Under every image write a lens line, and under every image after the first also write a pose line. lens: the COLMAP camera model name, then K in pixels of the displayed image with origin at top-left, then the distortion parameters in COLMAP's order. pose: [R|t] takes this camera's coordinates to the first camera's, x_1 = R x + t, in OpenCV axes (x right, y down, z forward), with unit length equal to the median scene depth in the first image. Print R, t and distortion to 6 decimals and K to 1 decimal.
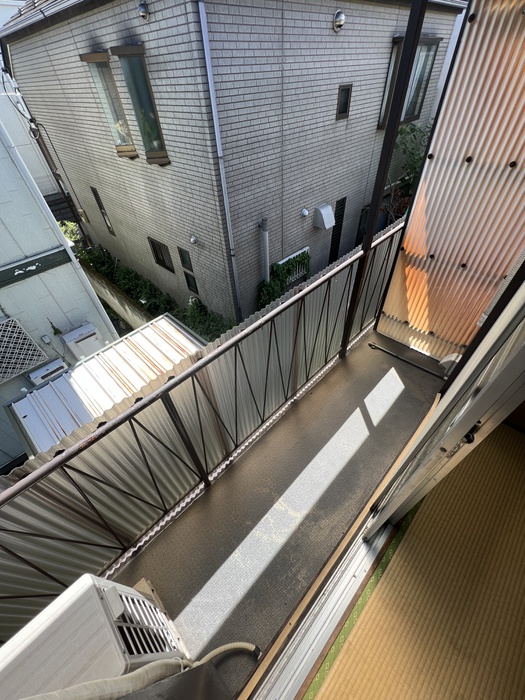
lens RADIAL K [[281.9, 0, 261.7], [0, 281.9, 350.8], [0, 0, 1]] dist [-0.003586, 0.000836]
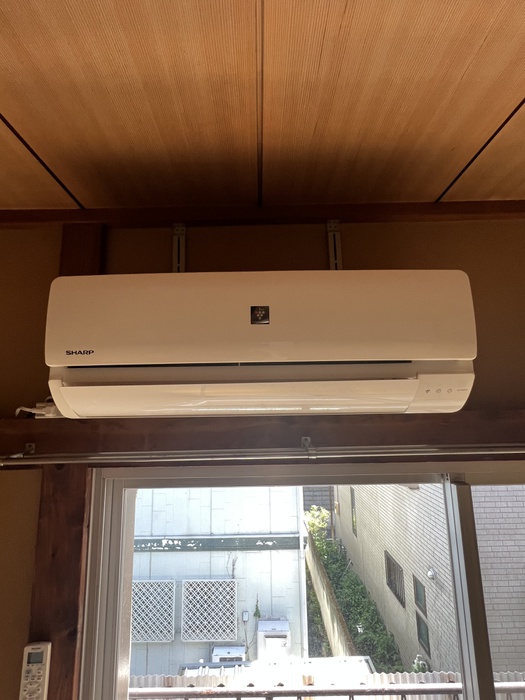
lens RADIAL K [[328.9, 0, 260.0], [0, 328.9, 350.6], [0, 0, 1]] dist [-0.003345, 0.001976]
pose [[0.698401, -0.080111, -0.711209, 0.174590], [-0.517589, 0.629778, -0.579207, 0.014163], [0.494305, 0.772633, 0.398373, -0.168000]]
